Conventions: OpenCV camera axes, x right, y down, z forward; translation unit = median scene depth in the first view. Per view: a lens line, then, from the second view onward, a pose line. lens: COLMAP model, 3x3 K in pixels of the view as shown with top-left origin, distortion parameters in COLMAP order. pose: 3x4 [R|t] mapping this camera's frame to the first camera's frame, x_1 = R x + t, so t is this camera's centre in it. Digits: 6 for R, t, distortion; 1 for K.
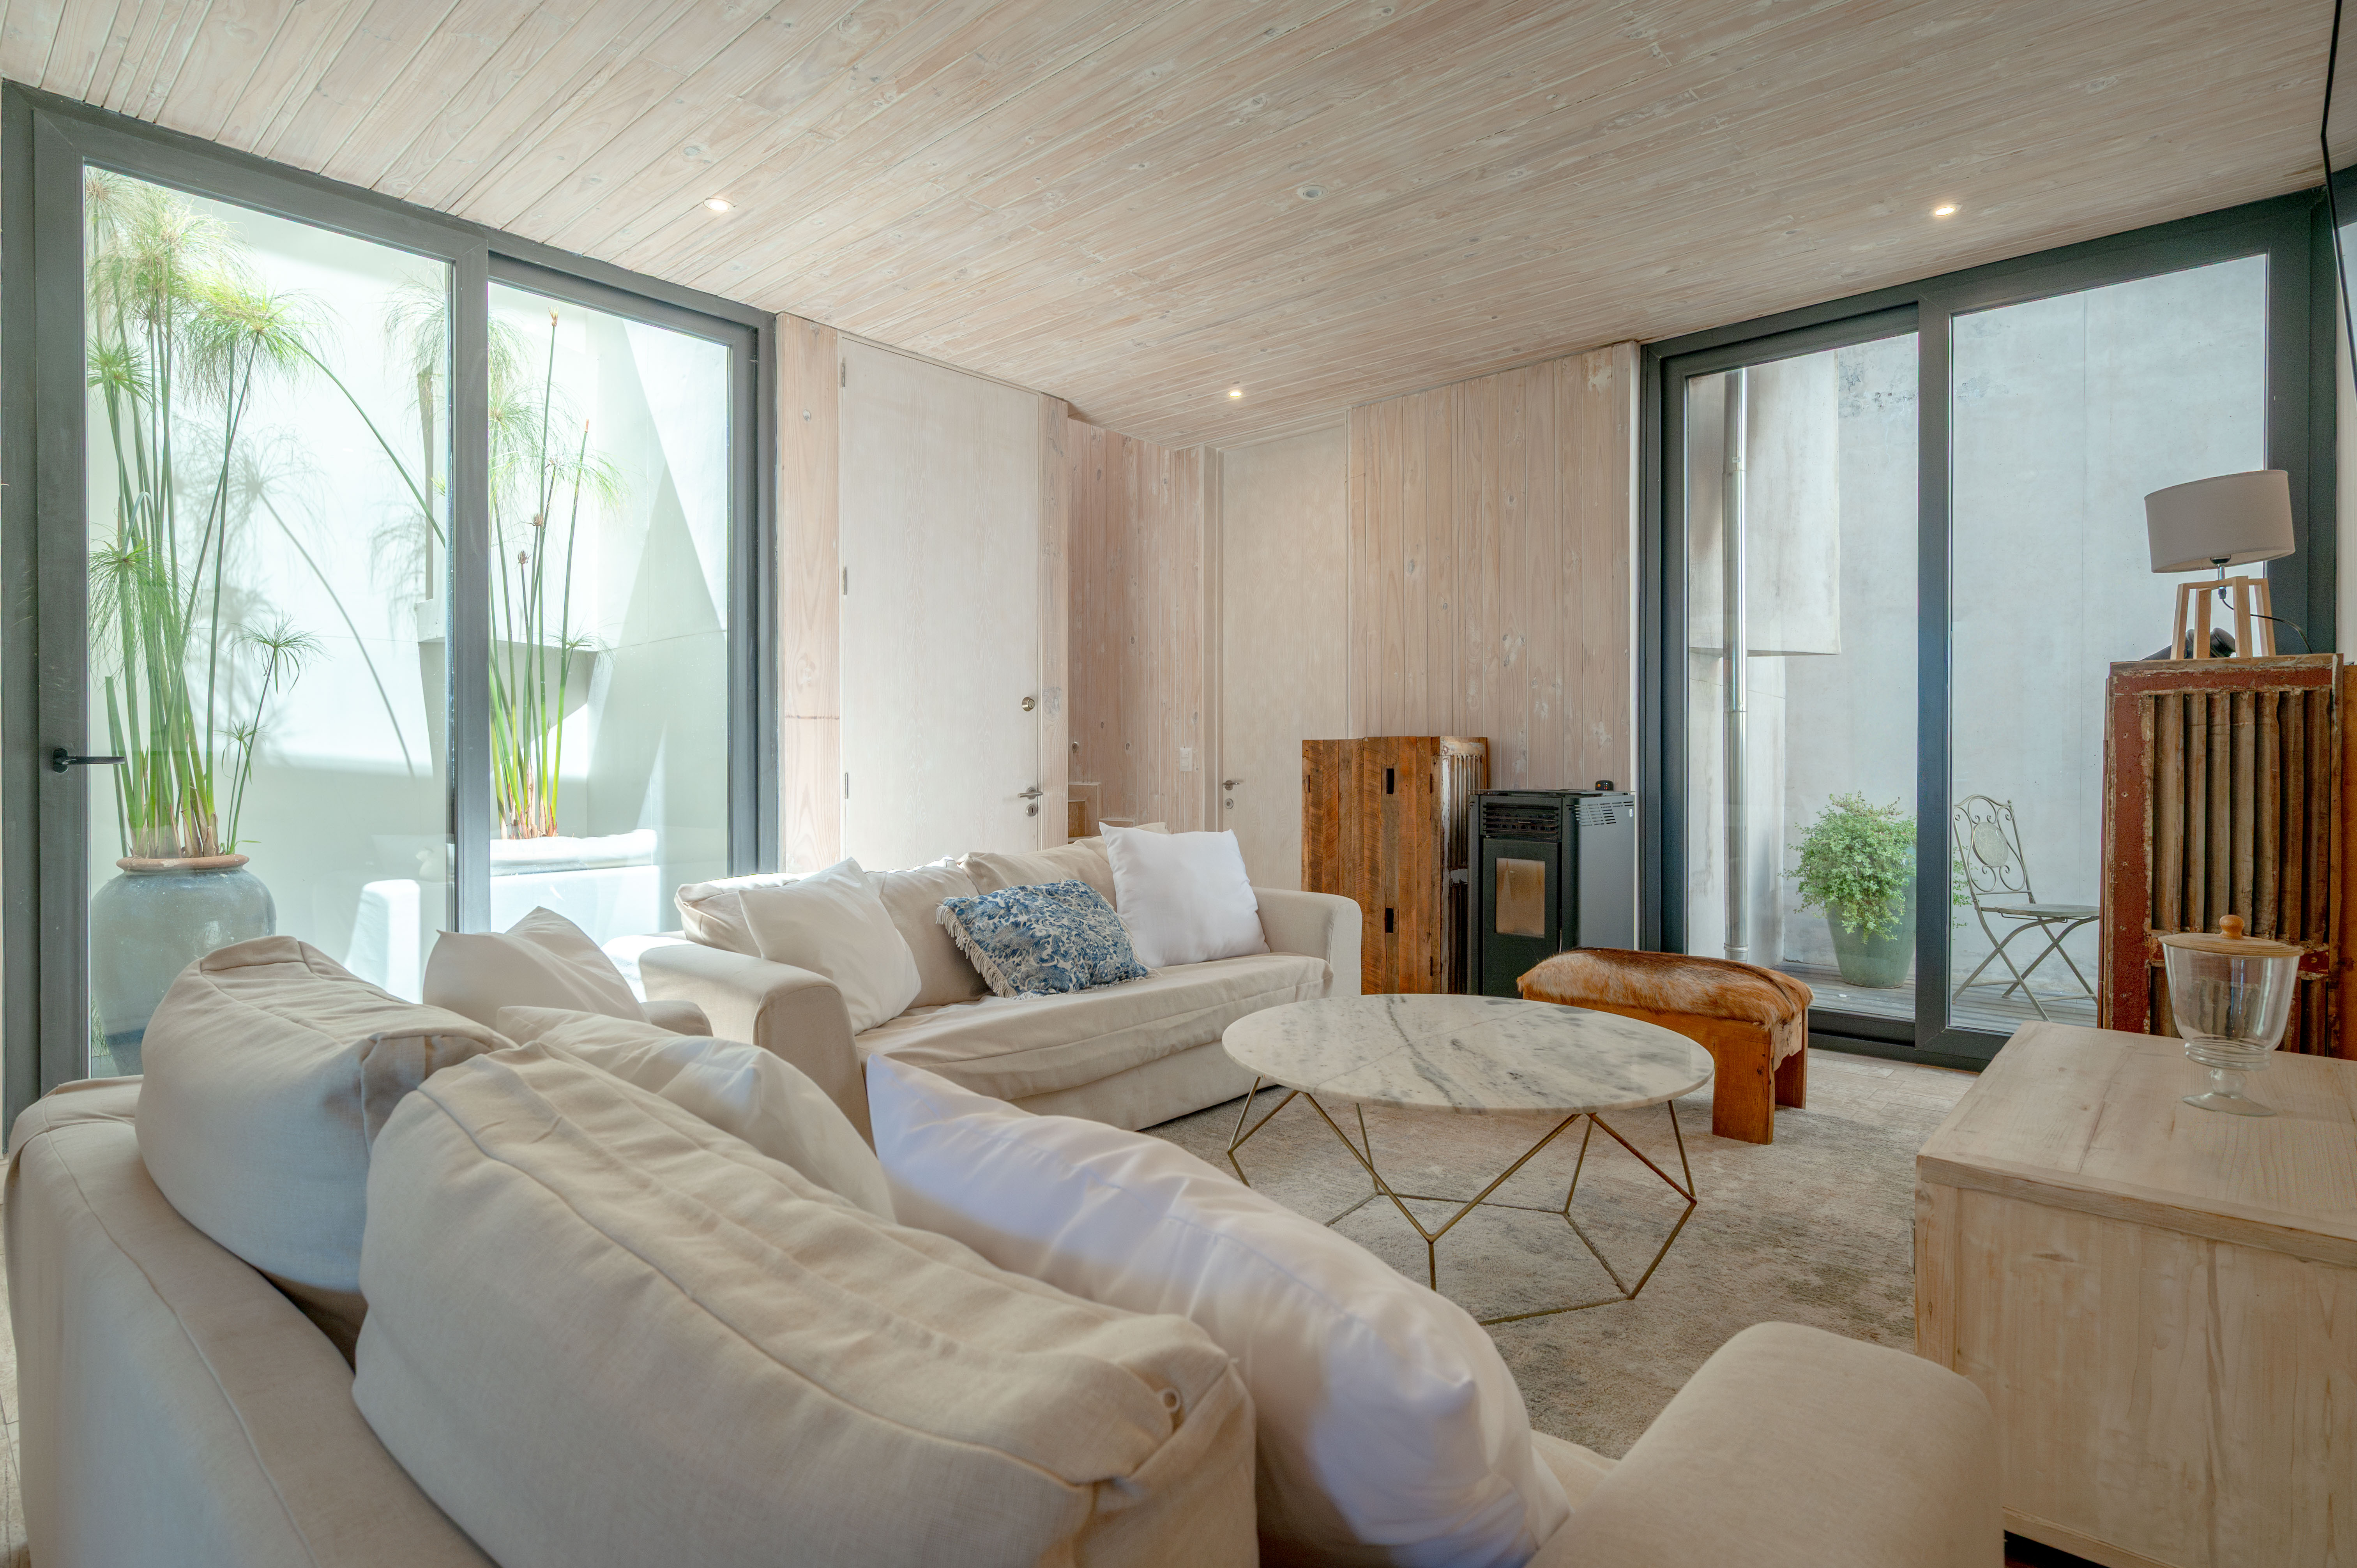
lens RADIAL K [[1238.2, 0, 1184.6], [0, 1238.2, 764.8], [0, 0, 1]] dist [-0.005822, 0.002088]
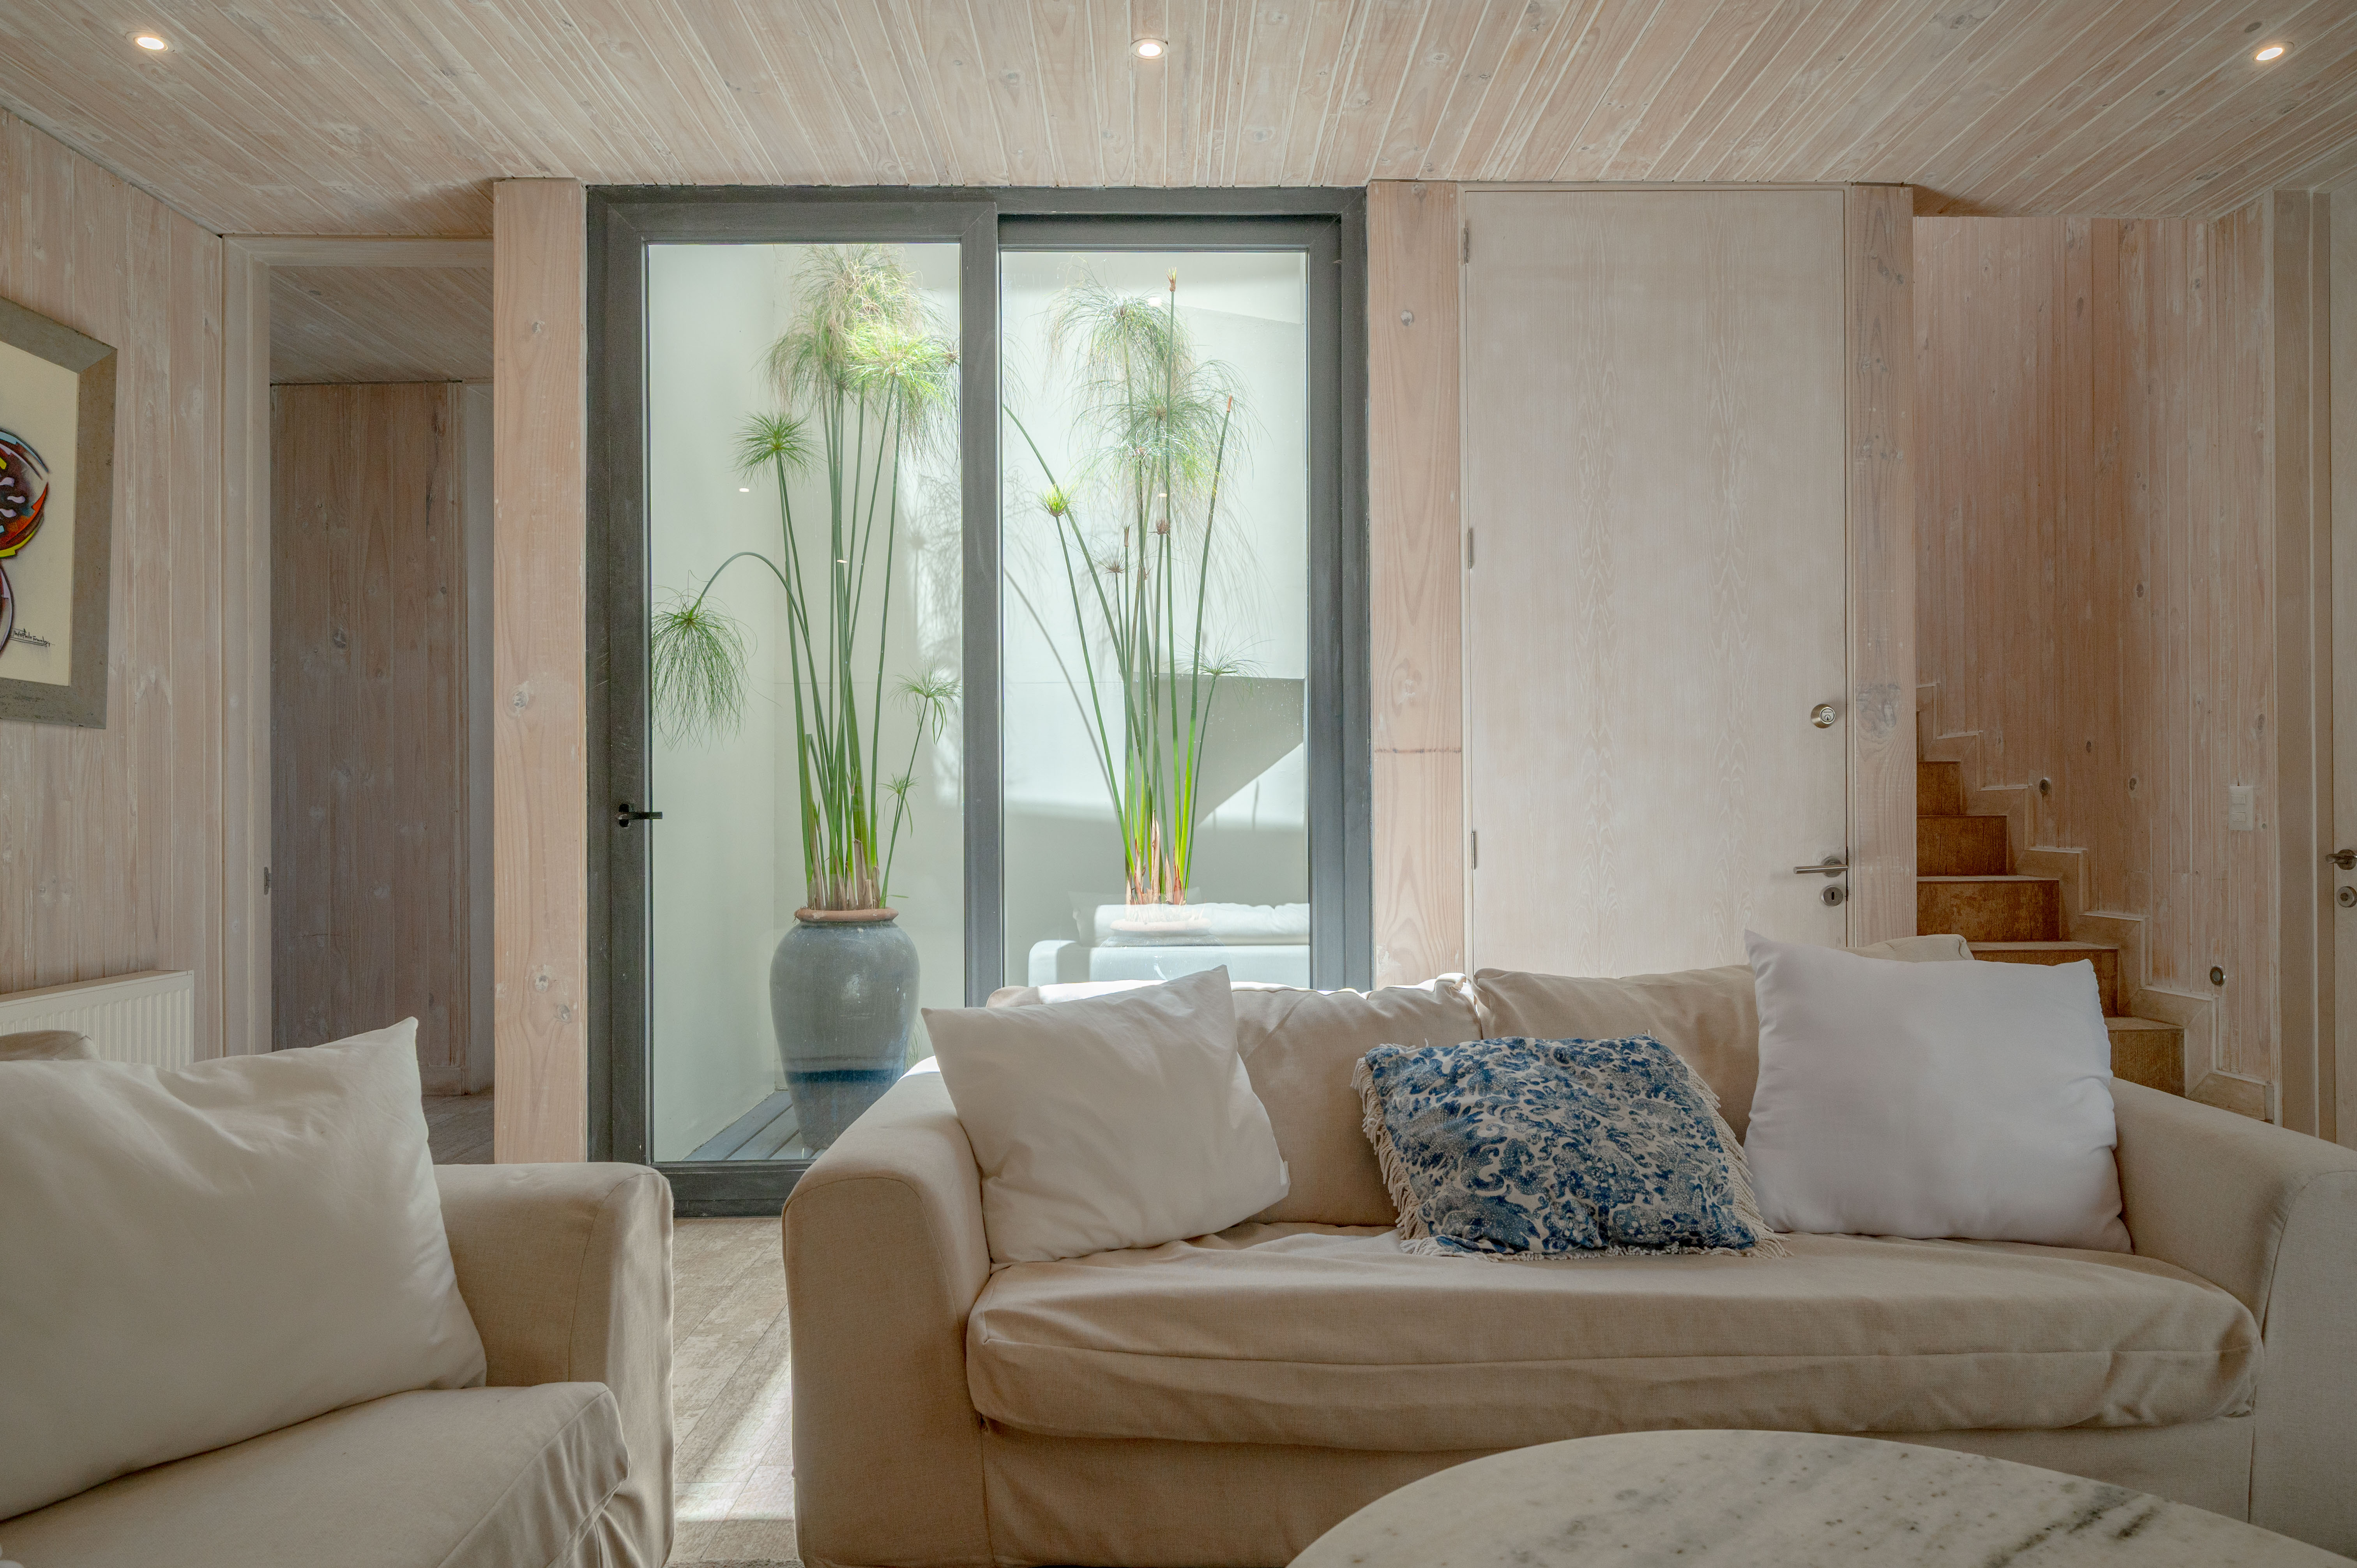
lens RADIAL K [[1415.8, 0, 1162.0], [0, 1415.8, 799.8], [0, 0, 1]] dist [-0.005069, 0.004027]
pose [[0.661512, -0.007244, -0.749899, 0.201670], [0.001585, 0.999965, -0.008261, -0.004460], [0.749933, 0.004277, 0.661500, 0.373579]]
